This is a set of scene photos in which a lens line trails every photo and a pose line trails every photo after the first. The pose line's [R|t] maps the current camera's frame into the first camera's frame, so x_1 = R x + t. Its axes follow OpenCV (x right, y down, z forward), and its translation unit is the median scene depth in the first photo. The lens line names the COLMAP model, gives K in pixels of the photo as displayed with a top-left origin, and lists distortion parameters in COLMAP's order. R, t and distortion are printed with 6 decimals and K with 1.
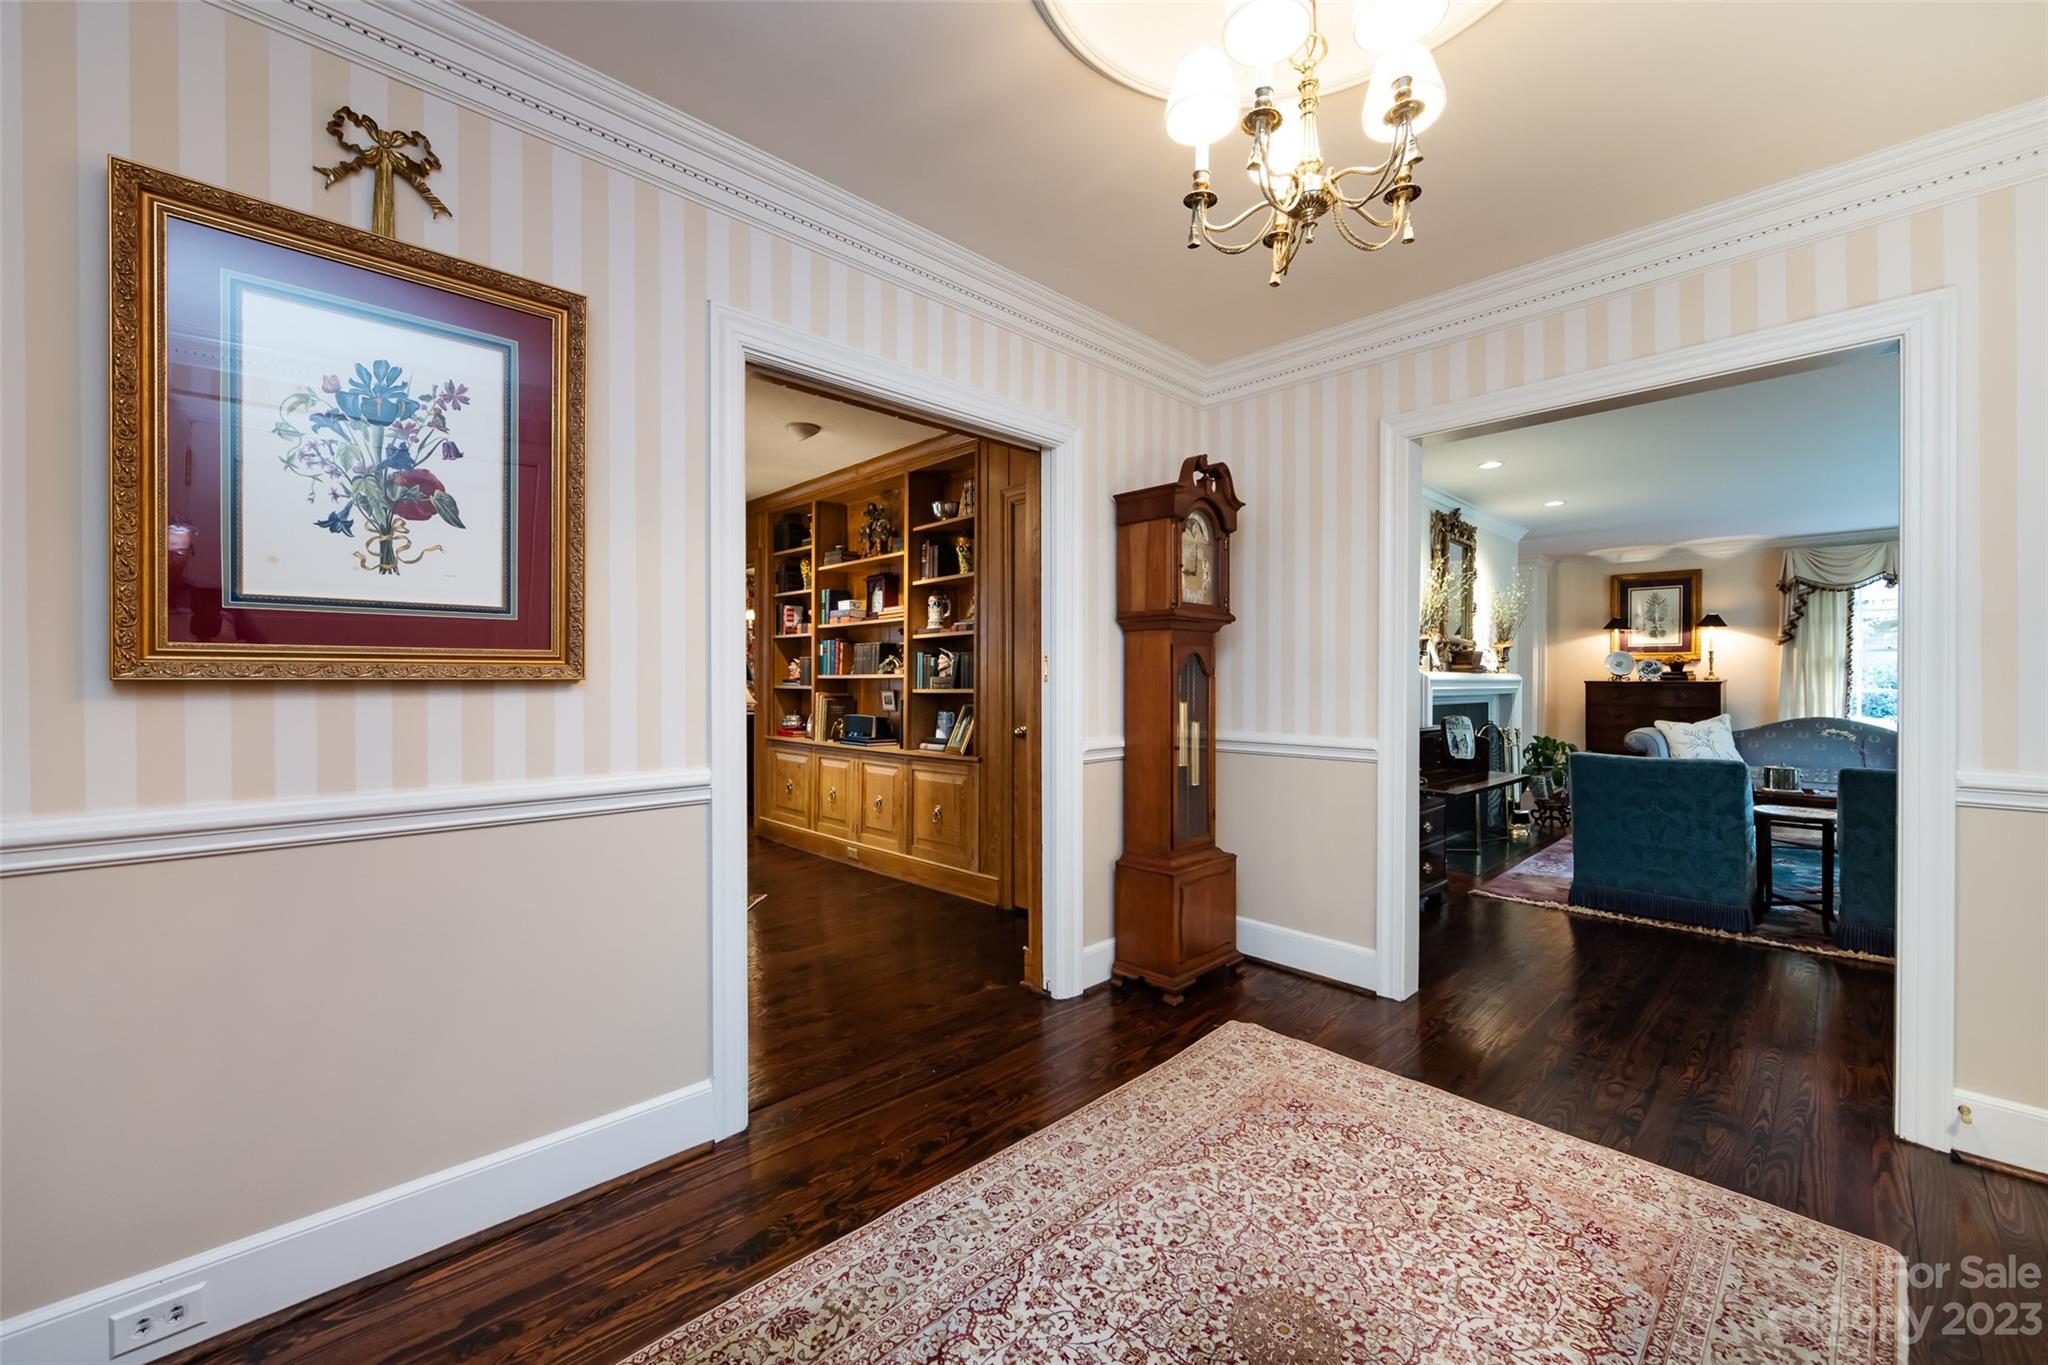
lens RADIAL K [[812.1, 0, 1005.9], [0, 812.1, 682.3], [0, 0, 1]] dist [-0.002540, -0.000641]
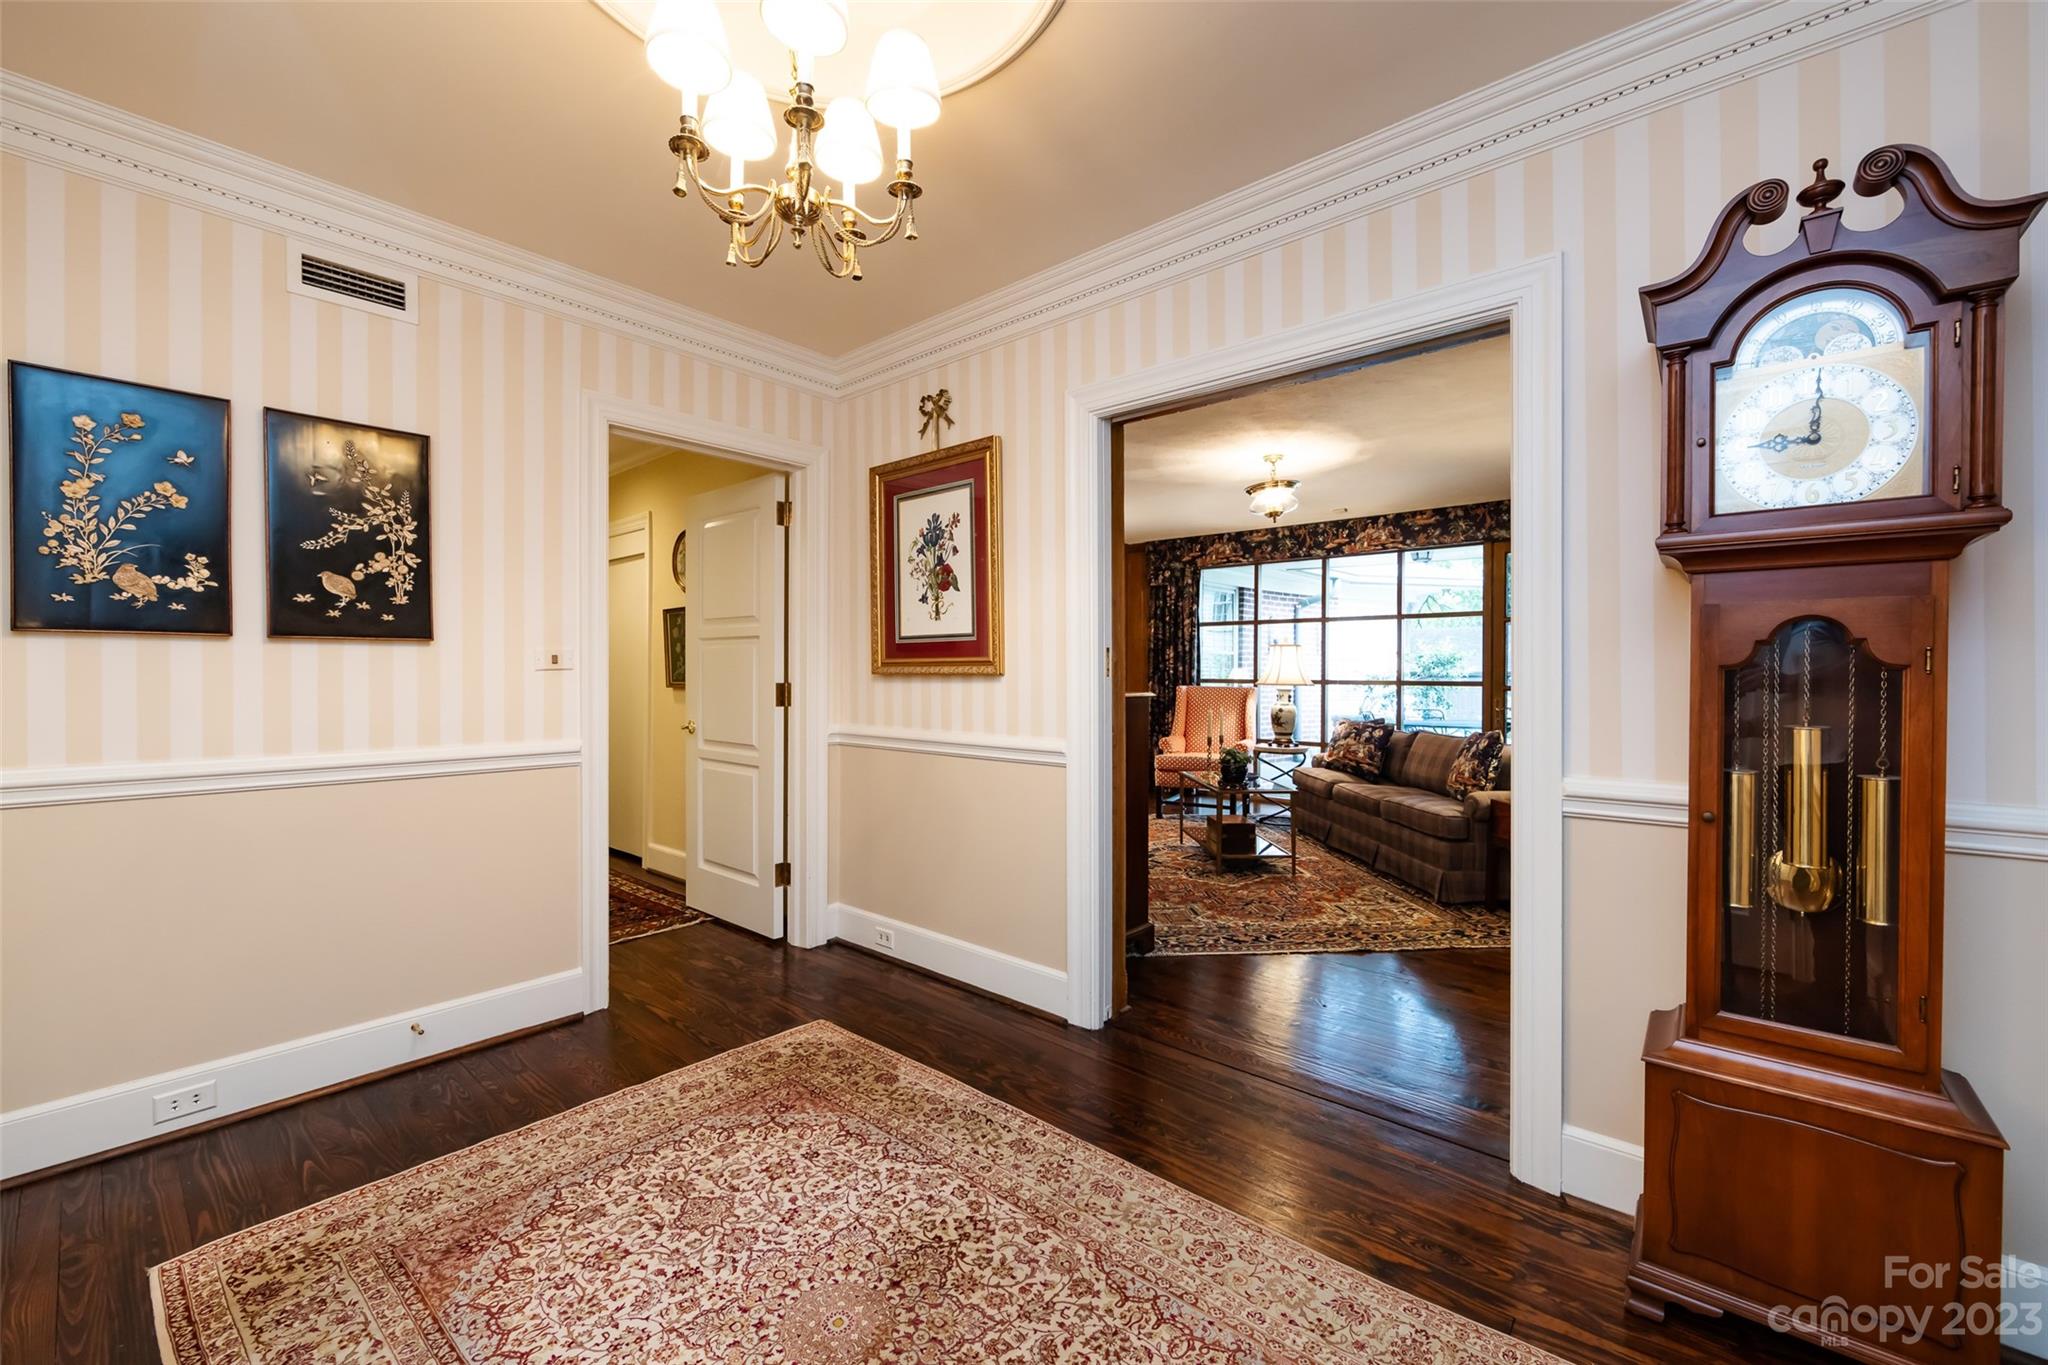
lens RADIAL K [[812.1, 0, 1019.0], [0, 812.1, 678.0], [0, 0, 1]] dist [-0.002540, -0.000641]
pose [[0.093570, 0.006964, -0.995588, 1.096822], [-0.004778, 0.999967, 0.006545, -0.006927], [0.995601, 0.004145, 0.093600, 0.907573]]
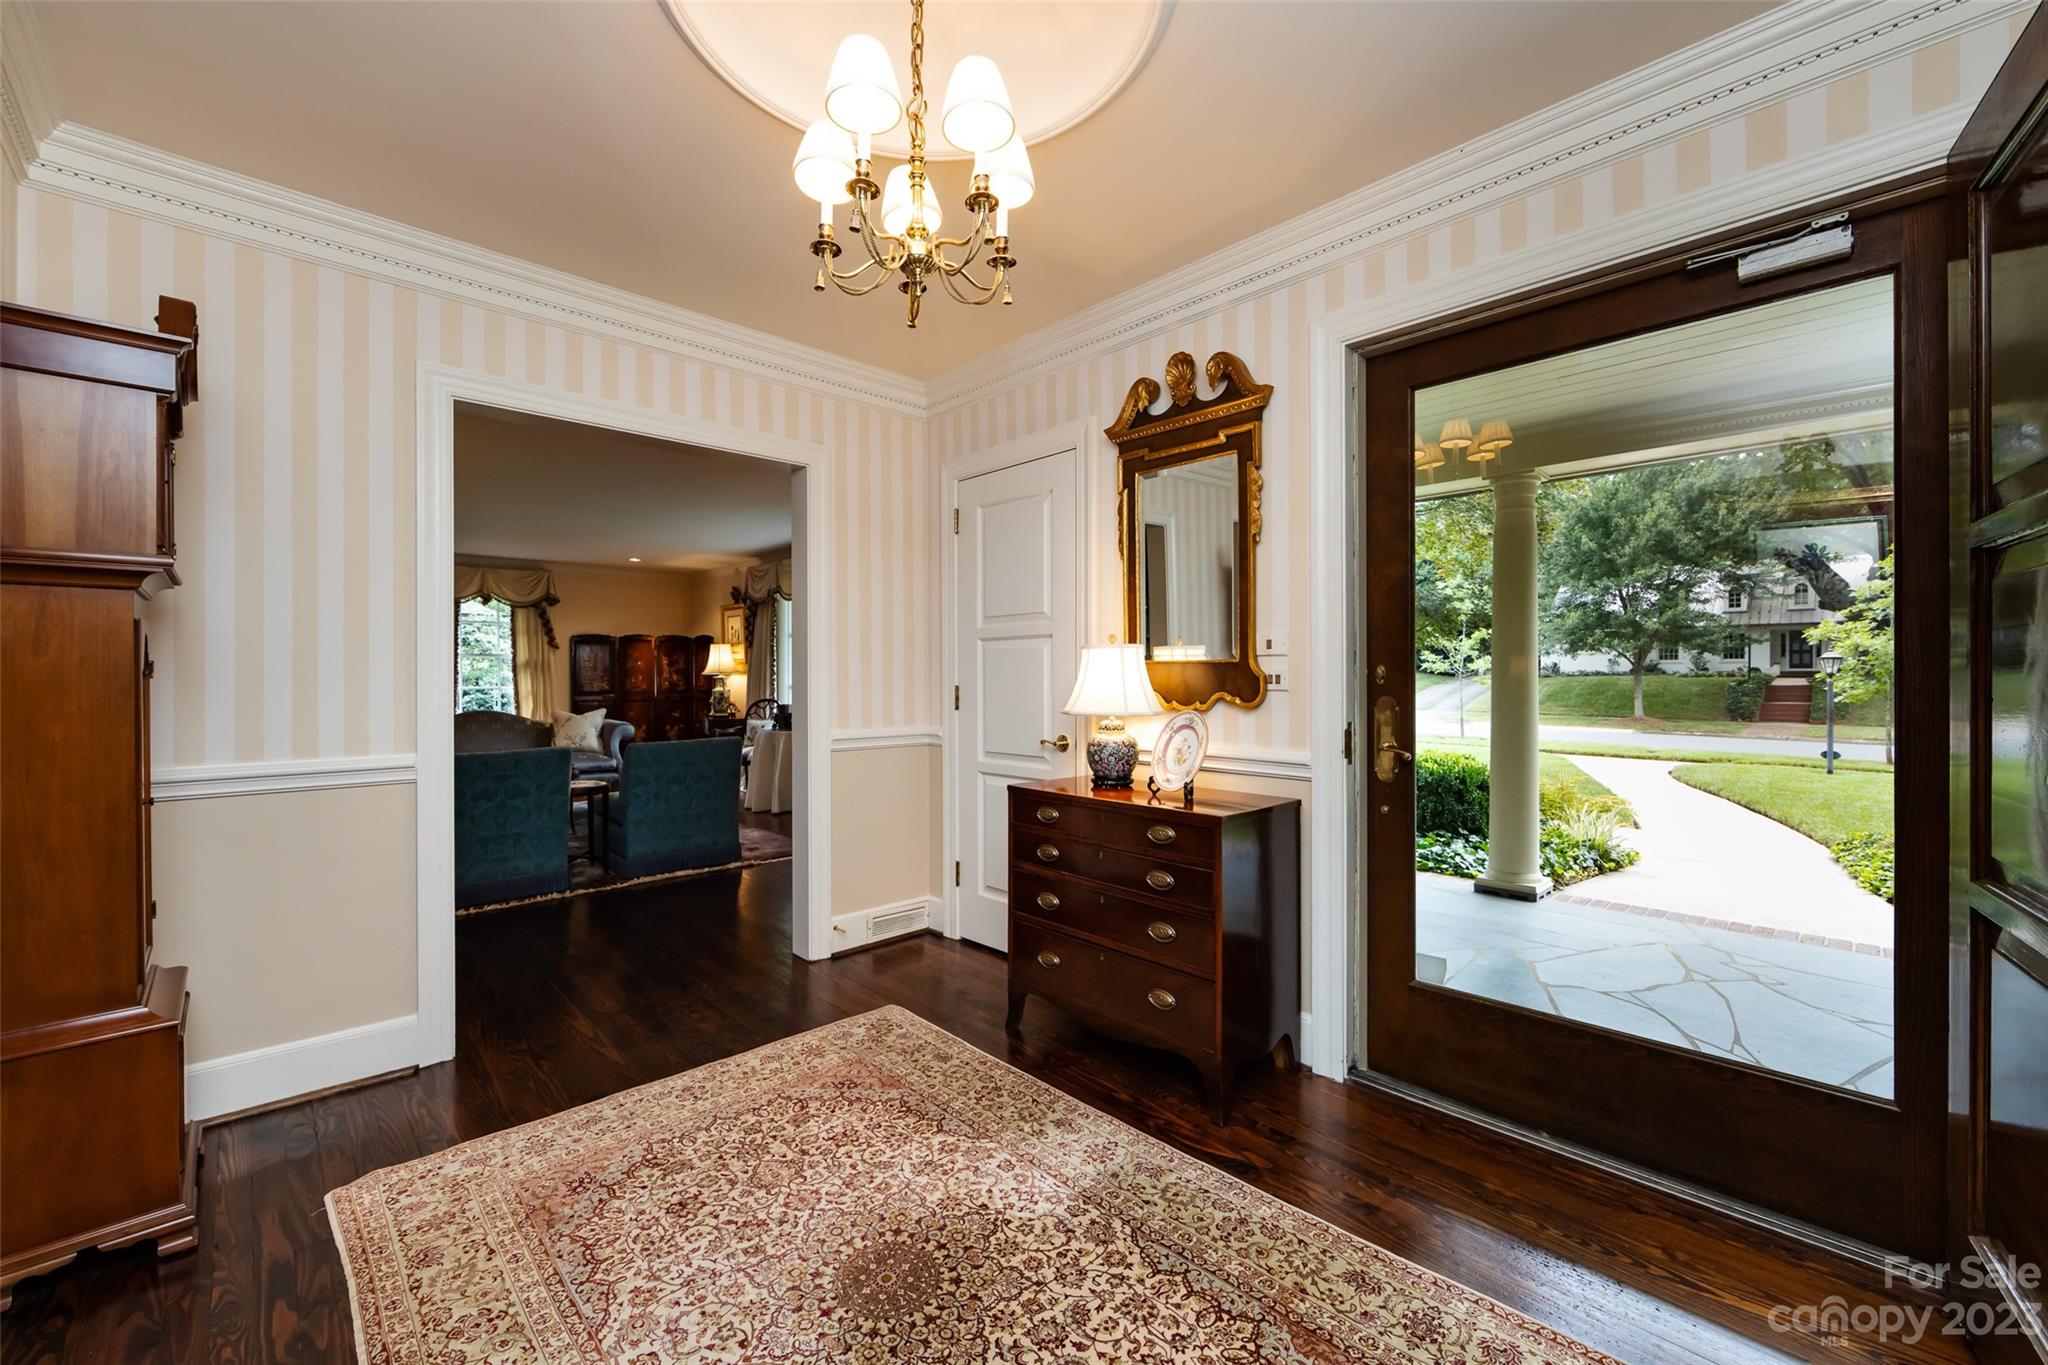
lens RADIAL K [[812.1, 0, 1033.5], [0, 812.1, 676.5], [0, 0, 1]] dist [-0.002540, -0.000641]
pose [[-0.010989, -0.001220, 0.999939, -0.598690], [0.007909, 0.999968, 0.001307, -0.004464], [-0.999908, 0.007923, -0.010979, 0.652378]]
